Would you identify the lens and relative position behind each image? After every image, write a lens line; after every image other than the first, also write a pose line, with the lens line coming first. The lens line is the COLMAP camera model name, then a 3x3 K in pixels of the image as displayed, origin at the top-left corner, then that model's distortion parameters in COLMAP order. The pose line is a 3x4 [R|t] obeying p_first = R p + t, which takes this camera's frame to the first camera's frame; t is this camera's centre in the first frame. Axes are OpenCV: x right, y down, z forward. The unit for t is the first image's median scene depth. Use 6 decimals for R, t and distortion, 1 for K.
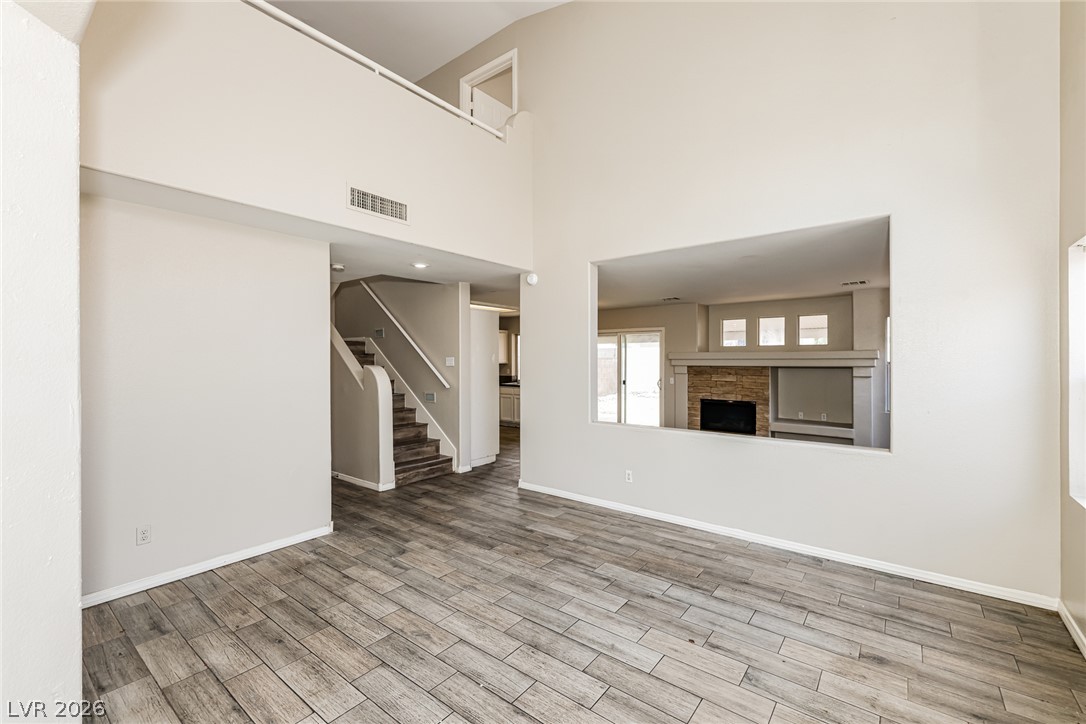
lens RADIAL K [[459.6, 0, 539.0], [0, 459.6, 358.9], [0, 0, 1]] dist [0.000610, 0.000090]
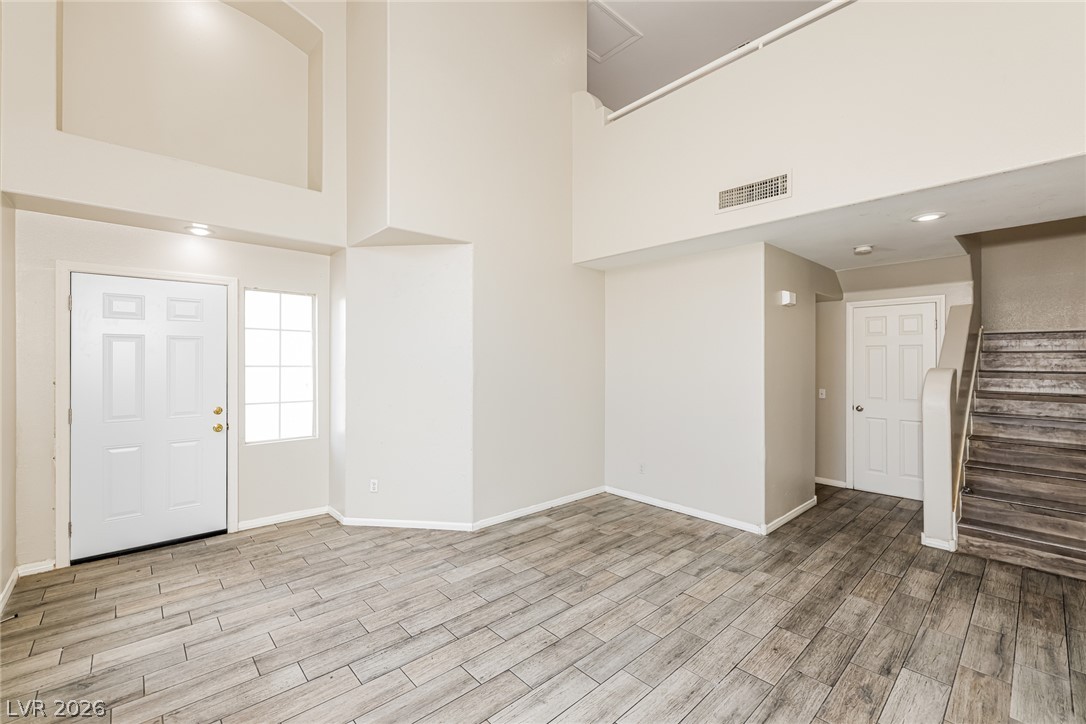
lens RADIAL K [[459.6, 0, 539.0], [0, 459.6, 358.9], [0, 0, 1]] dist [0.000610, 0.000090]
pose [[-0.168584, -0.002175, -0.985685, 0.811965], [-0.001355, 0.999997, -0.001975, 0.003498], [0.985686, 0.001003, -0.168587, 0.935356]]
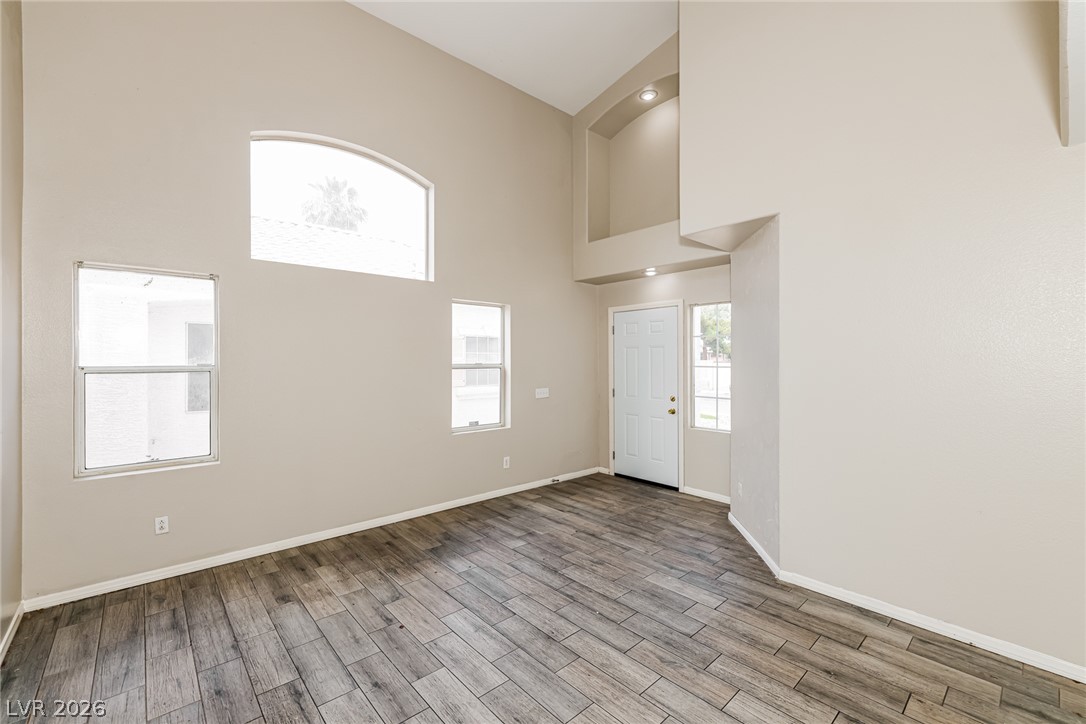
lens RADIAL K [[452.4, 0, 539.0], [0, 452.4, 362.3], [0, 0, 1]] dist [0.012465, -0.000009]
pose [[-0.984583, 0.001231, 0.174915, -0.135732], [0.001385, 0.999999, 0.000754, 0.004805], [-0.174914, 0.000985, -0.984583, 1.654106]]
